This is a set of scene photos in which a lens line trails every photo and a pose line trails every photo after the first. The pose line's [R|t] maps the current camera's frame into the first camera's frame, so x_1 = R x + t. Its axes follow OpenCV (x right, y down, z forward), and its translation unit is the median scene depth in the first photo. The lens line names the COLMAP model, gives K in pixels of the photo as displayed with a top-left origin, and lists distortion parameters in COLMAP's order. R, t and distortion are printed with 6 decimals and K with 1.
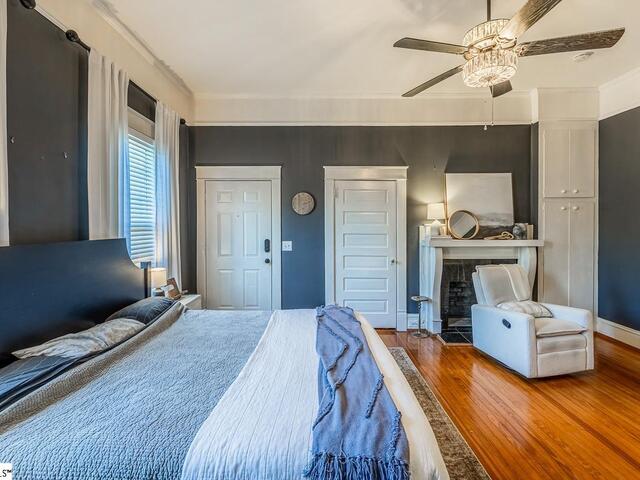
lens RADIAL K [[328.8, 0, 280.0], [0, 328.8, 232.1], [0, 0, 1]] dist [-0.000151, -0.000097]
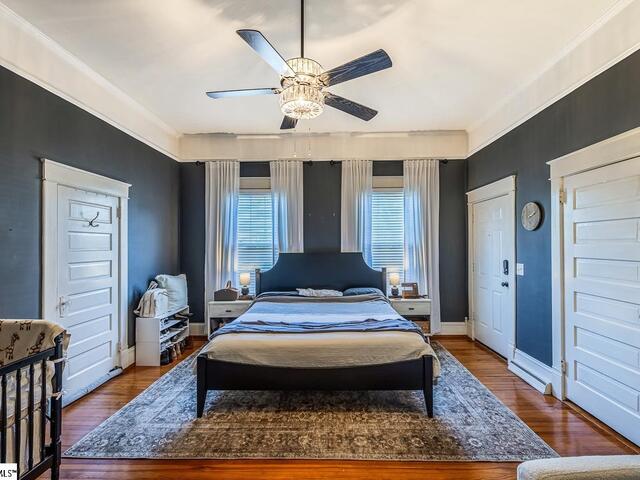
lens RADIAL K [[311.0, 0, 325.6], [0, 311.0, 236.6], [0, 0, 1]] dist [-0.000365, -0.000077]
pose [[-0.016491, -0.023265, -0.999593, 0.814237], [-0.011573, 0.999667, -0.023076, -0.016611], [0.999797, 0.011187, -0.016755, 0.527507]]
